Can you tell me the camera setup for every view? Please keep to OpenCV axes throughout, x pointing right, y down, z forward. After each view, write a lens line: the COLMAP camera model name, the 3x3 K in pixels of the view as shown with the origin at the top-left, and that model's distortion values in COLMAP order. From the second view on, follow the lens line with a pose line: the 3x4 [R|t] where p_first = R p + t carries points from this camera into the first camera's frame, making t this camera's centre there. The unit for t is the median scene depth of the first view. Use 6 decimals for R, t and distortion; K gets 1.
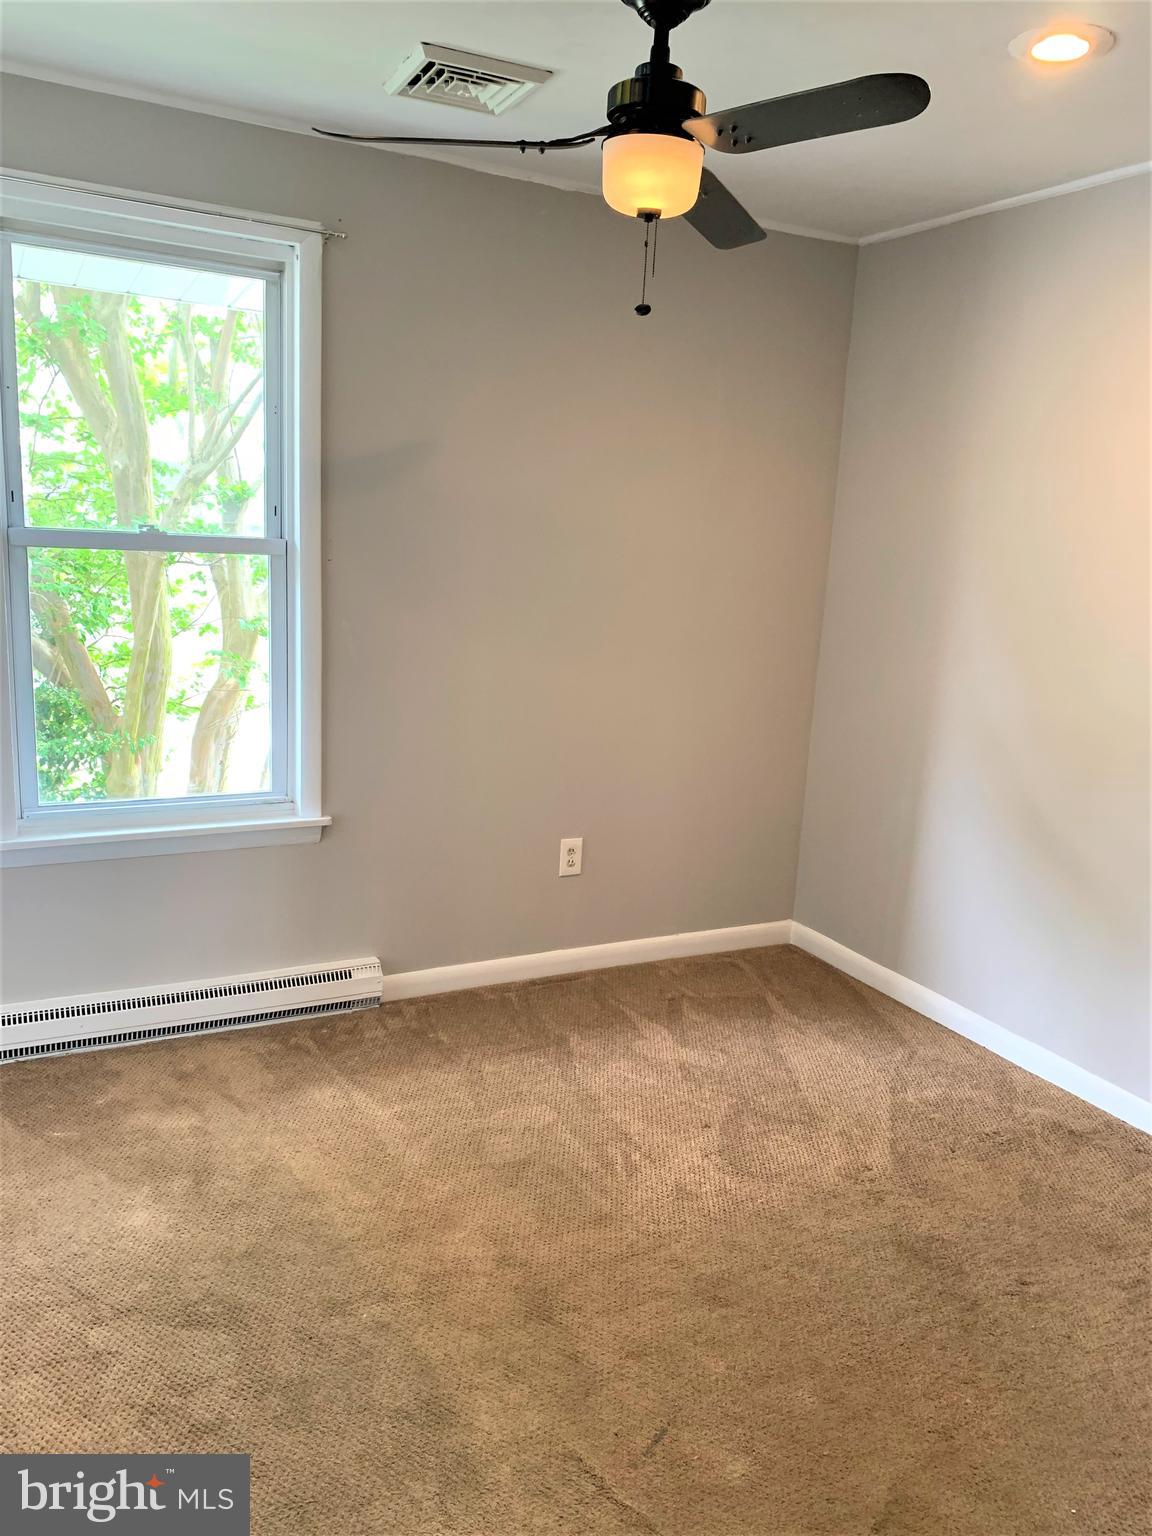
lens RADIAL K [[1189.7, 0, 576.0], [0, 1189.7, 768.0], [0, 0, 1]] dist [0.007012, 0.000511]
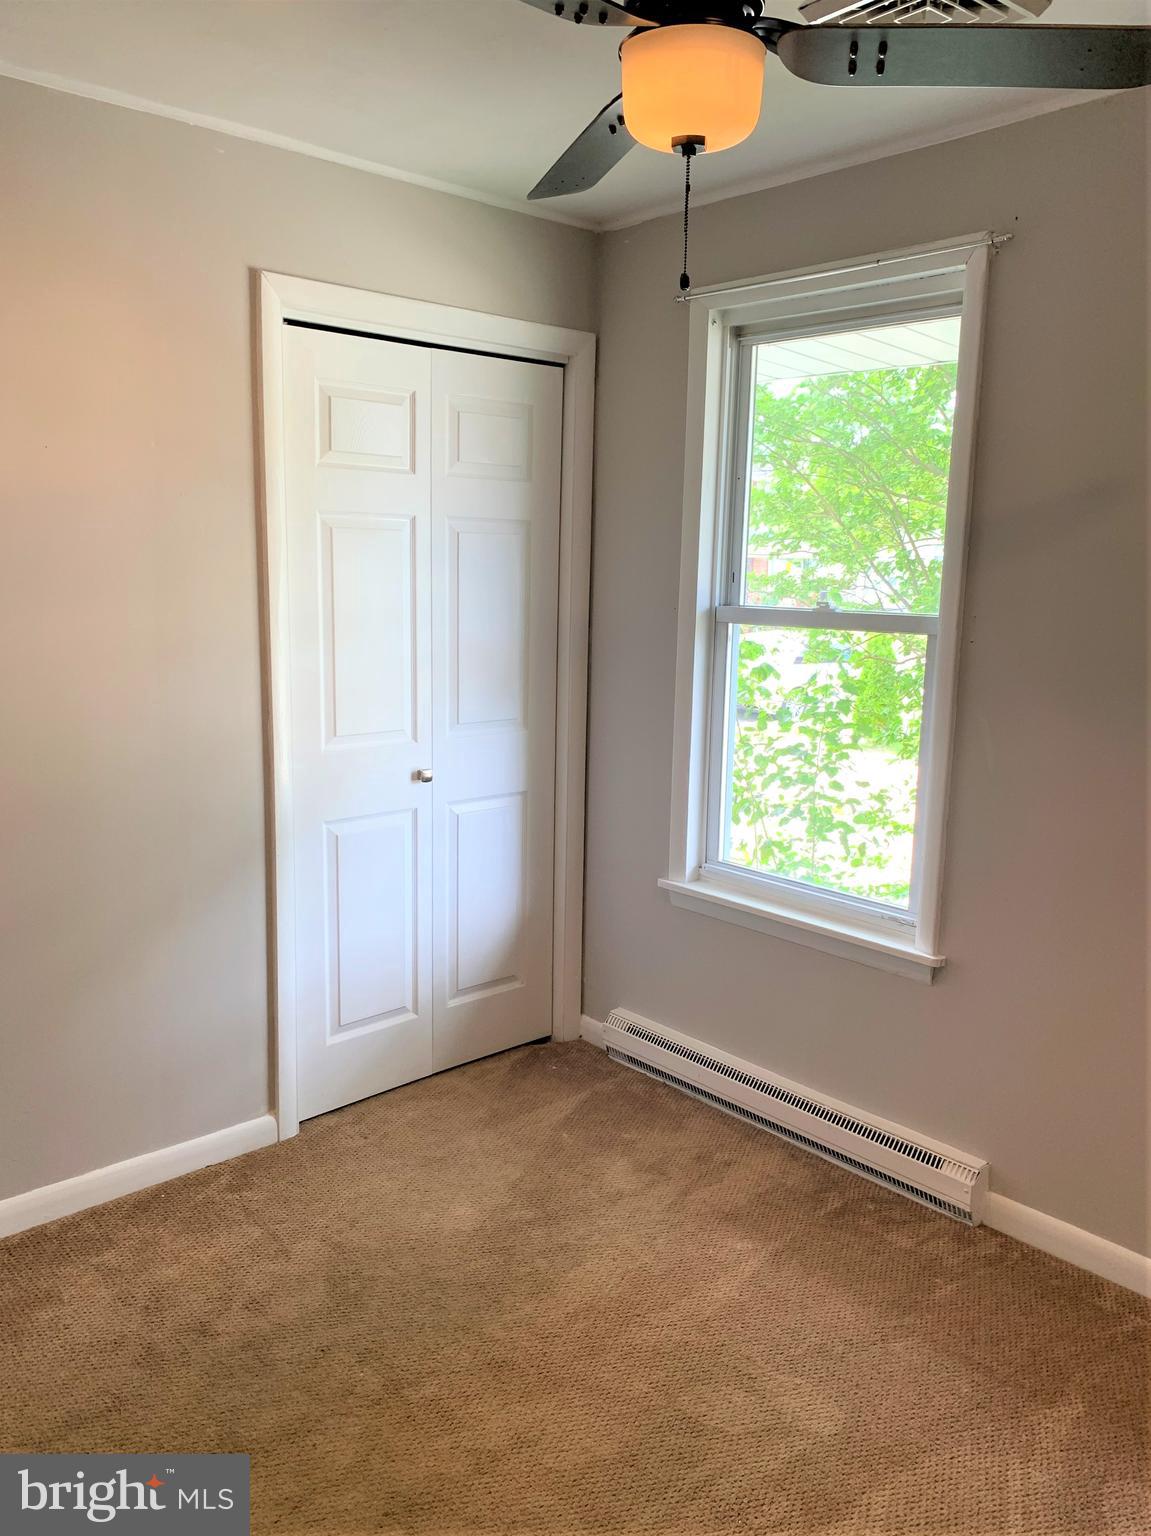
lens RADIAL K [[1189.7, 0, 575.5], [0, 1189.7, 768.0], [0, 0, 1]] dist [0.007012, 0.000511]
pose [[0.242421, 0.117172, -0.963070, 0.550400], [-0.204965, 0.976459, 0.067208, -0.098562], [0.948273, 0.181103, 0.260730, 0.592775]]
